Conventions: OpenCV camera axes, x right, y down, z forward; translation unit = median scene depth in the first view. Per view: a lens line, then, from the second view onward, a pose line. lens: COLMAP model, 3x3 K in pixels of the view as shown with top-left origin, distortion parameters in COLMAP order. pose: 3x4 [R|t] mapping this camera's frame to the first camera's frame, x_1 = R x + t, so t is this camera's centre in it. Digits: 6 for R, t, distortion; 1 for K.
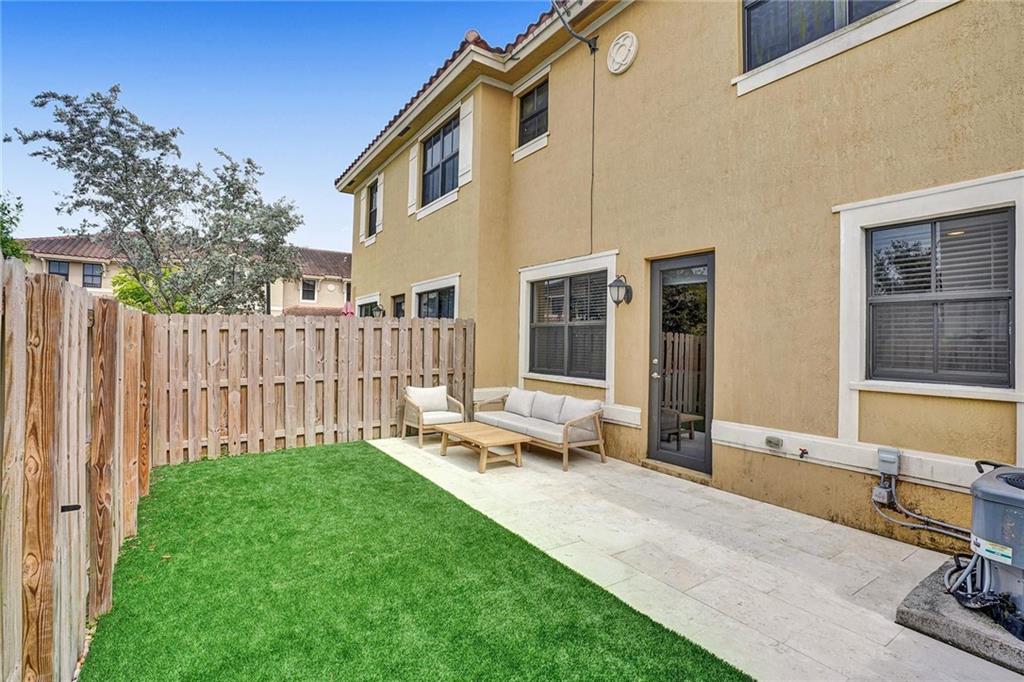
lens RADIAL K [[467.0, 0, 525.3], [0, 467.0, 333.0], [0, 0, 1]] dist [-0.068444, 0.027694]
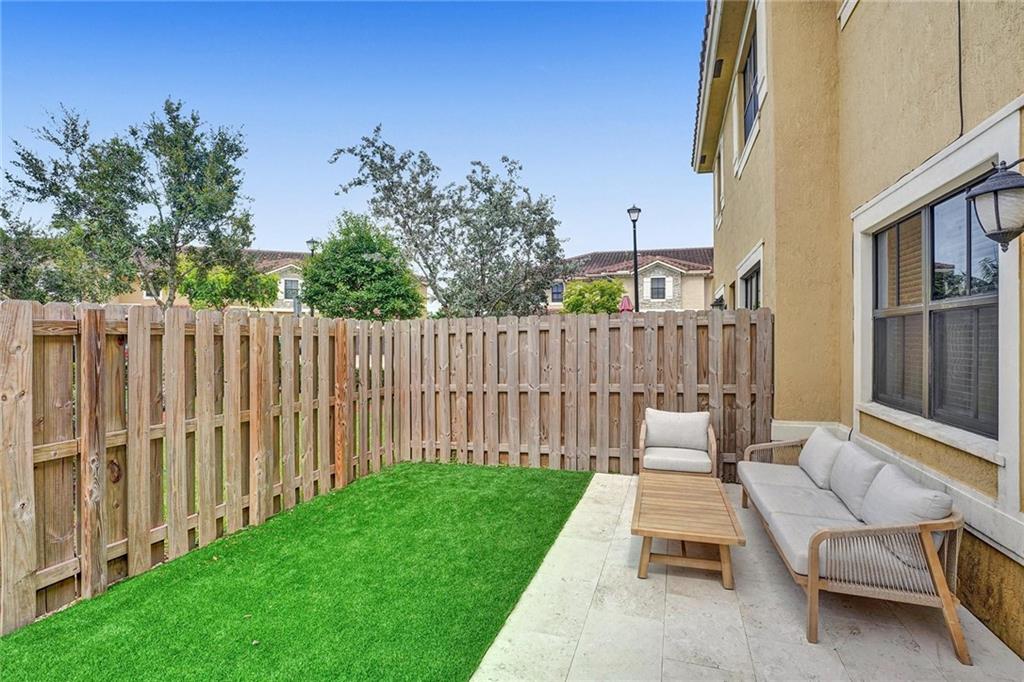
lens RADIAL K [[479.8, 0, 525.4], [0, 479.8, 333.1], [0, 0, 1]] dist [-0.070372, 0.025194]
pose [[0.616584, -0.021743, -0.786989, 0.218093], [0.017757, 0.999748, -0.013709, 0.007643], [0.787089, -0.005522, 0.616815, 0.425936]]
